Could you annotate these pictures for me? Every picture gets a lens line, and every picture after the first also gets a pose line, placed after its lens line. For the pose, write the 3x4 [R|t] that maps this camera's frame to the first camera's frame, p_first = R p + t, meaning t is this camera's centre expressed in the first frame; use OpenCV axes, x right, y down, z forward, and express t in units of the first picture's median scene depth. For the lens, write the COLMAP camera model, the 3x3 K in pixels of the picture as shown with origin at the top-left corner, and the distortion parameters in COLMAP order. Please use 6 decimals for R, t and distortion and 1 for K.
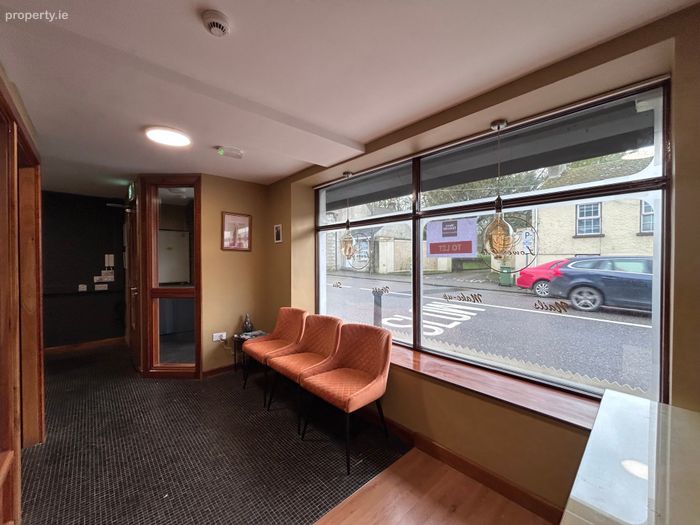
lens RADIAL K [[280.0, 0, 350.0], [0, 280.0, 262.5], [0, 0, 1]] dist [0.000837, 0.000178]
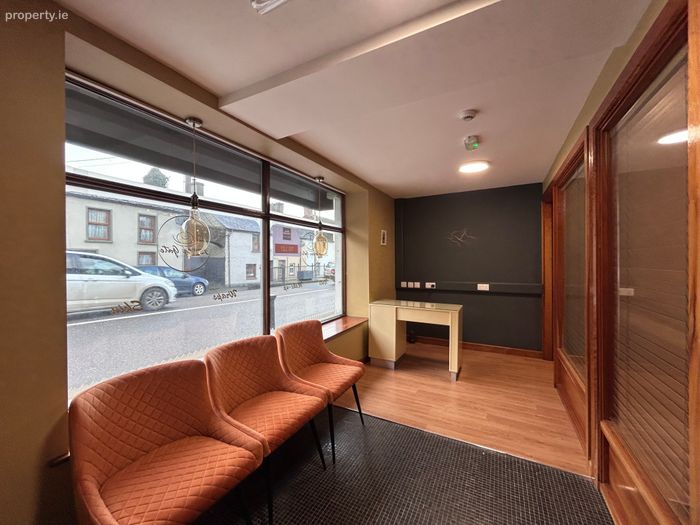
lens RADIAL K [[280.0, 0, 350.0], [0, 280.0, 262.5], [0, 0, 1]] dist [0.000837, 0.000178]
pose [[-0.327882, -0.030348, 0.944231, -0.922044], [-0.015522, 0.999522, 0.026735, -0.027748], [-0.944591, -0.005891, -0.328196, 1.118510]]
